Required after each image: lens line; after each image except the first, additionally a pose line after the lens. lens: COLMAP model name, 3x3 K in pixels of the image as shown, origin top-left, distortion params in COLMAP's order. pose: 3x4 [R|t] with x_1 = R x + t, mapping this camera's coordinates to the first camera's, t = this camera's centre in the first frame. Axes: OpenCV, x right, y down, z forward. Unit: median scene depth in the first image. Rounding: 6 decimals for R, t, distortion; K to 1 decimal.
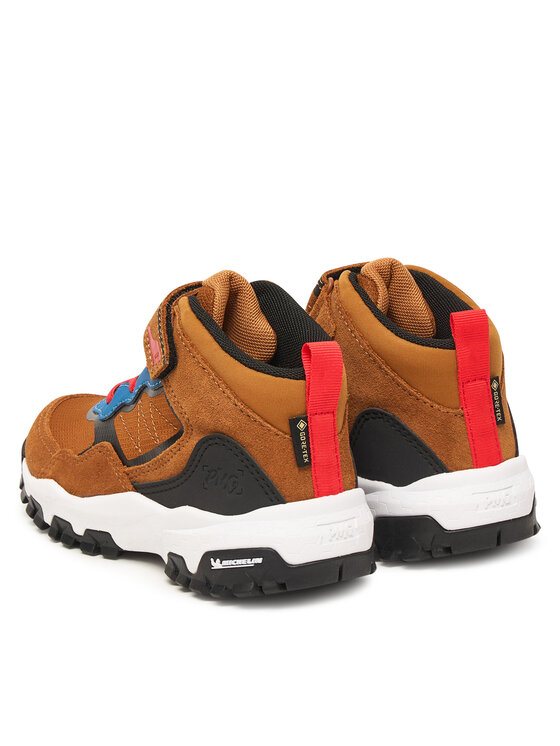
lens RADIAL K [[1663.8, 0, 279.3], [0, 1663.8, 371.8], [0, 0, 1]] dist [0.353876, 0.000000]
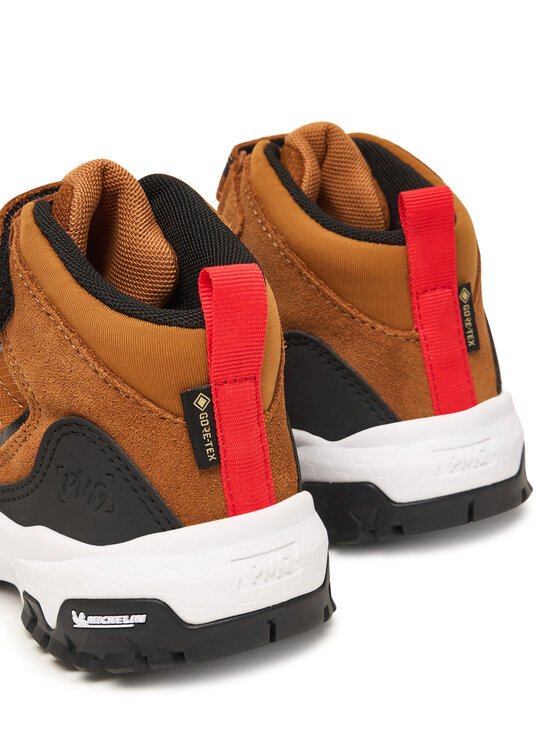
lens RADIAL K [[1170.0, 0, 280.1], [0, 1170.0, 374.6], [0, 0, 1]] dist [0.108781, 0.000000]
pose [[0.996303, -0.012978, -0.084923, 0.093084], [0.019145, 0.997206, 0.072211, 0.004143], [0.083749, -0.073570, 0.993767, 0.503854]]
